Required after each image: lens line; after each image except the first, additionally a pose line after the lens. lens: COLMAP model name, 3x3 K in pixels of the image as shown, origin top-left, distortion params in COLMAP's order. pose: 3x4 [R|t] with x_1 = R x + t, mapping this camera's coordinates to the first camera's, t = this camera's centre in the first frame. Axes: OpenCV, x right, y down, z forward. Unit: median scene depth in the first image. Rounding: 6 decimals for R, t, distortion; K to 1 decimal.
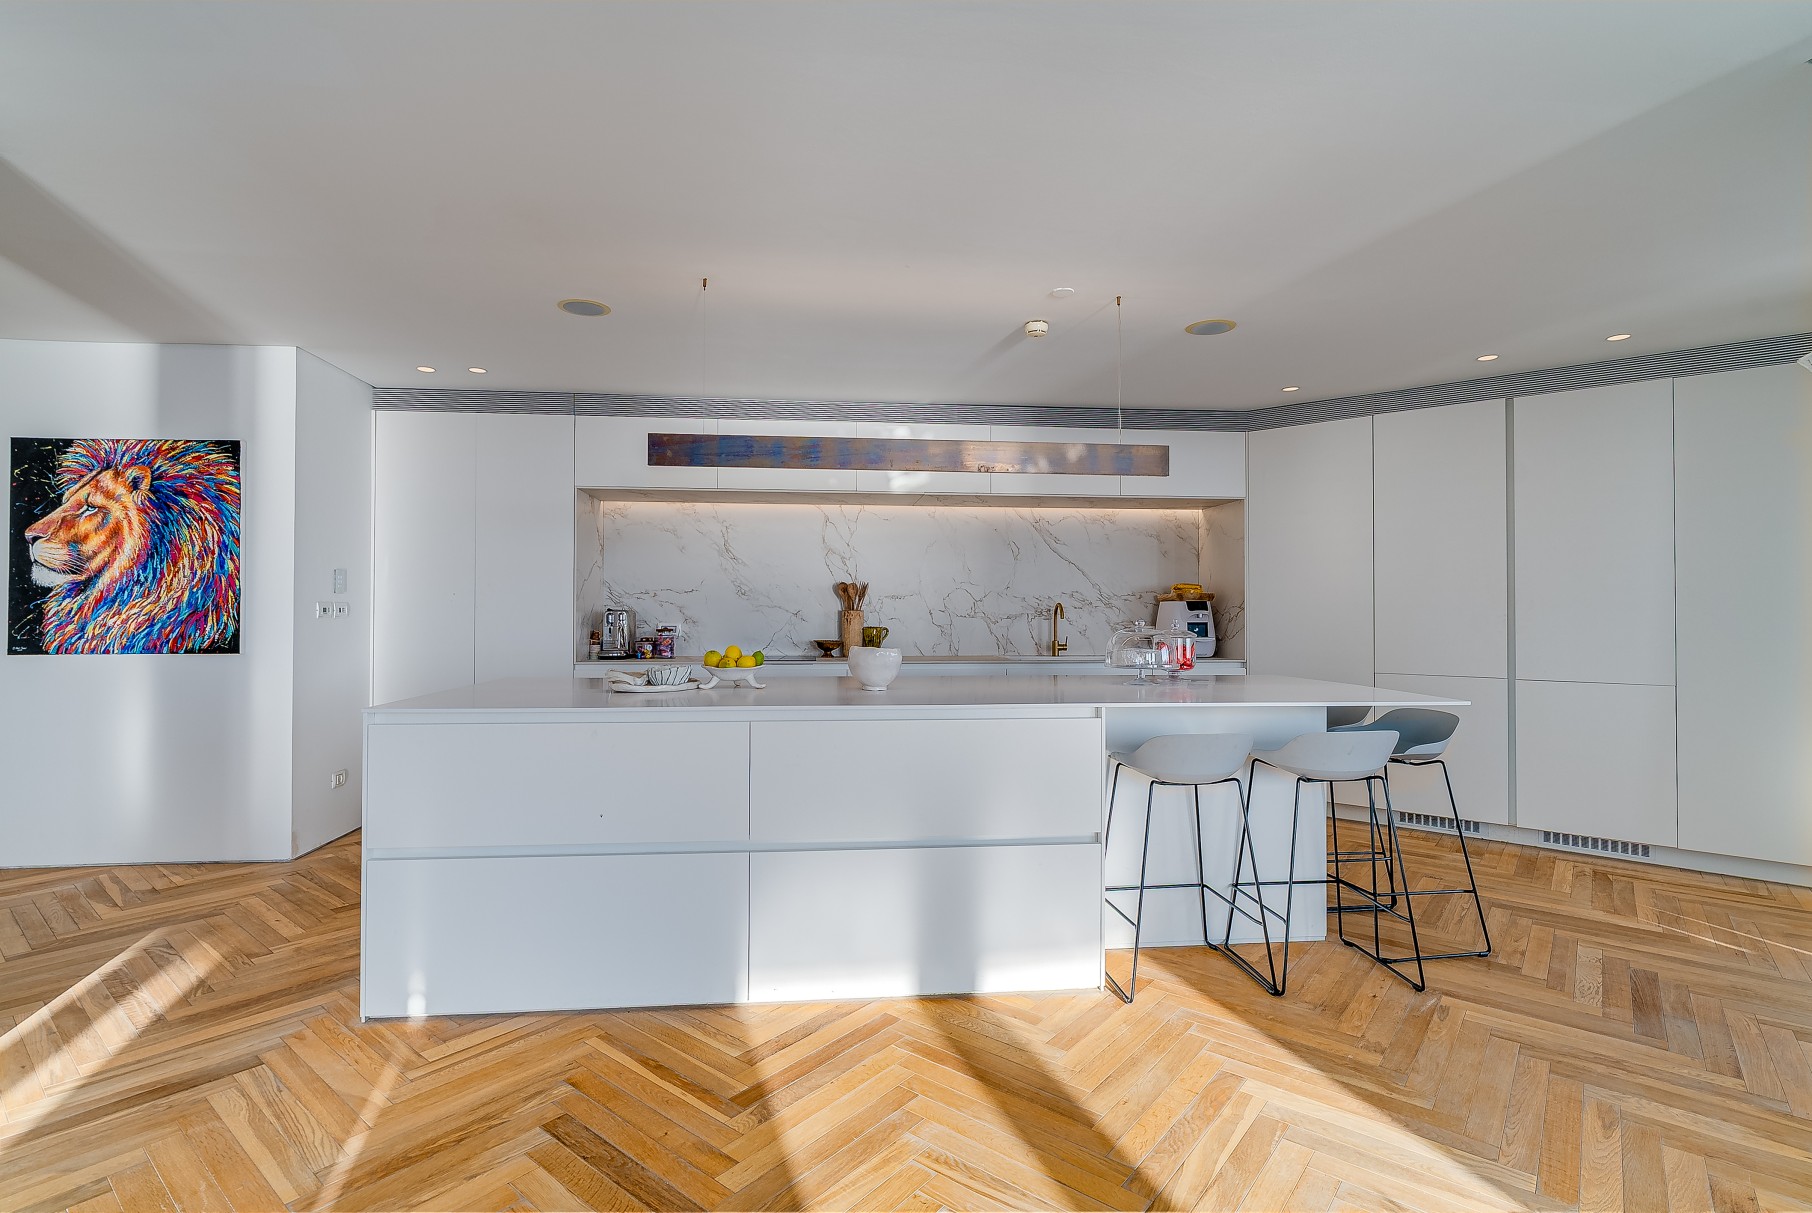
lens RADIAL K [[859.5, 0, 900.1], [0, 859.5, 607.7], [0, 0, 1]] dist [-0.004801, -0.000213]
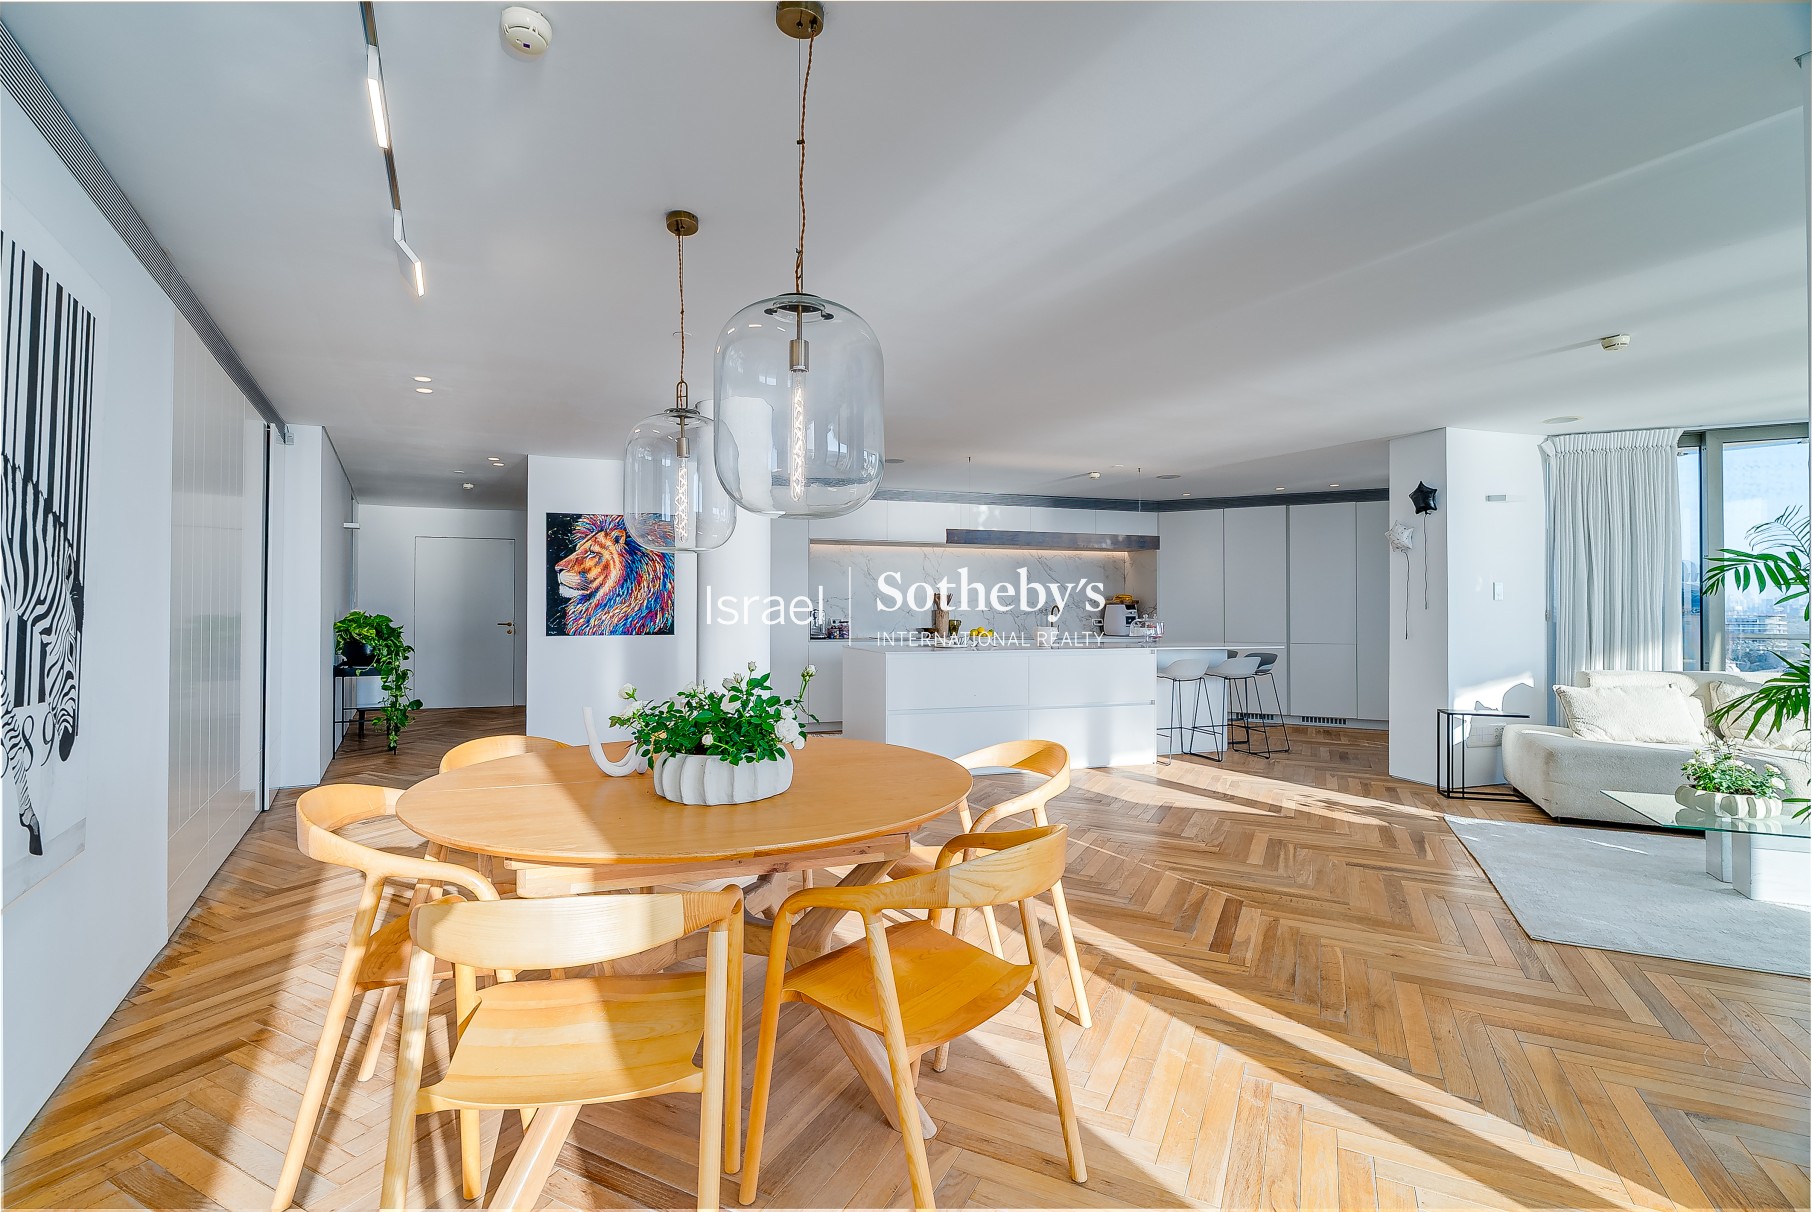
lens RADIAL K [[822.8, 0, 899.5], [0, 822.8, 608.3], [0, 0, 1]] dist [-0.005705, 0.000410]
pose [[0.976382, -0.000835, 0.216048, -0.690689], [-0.000186, 0.999989, 0.004706, -0.010242], [-0.216050, -0.004635, 0.976371, -0.801748]]
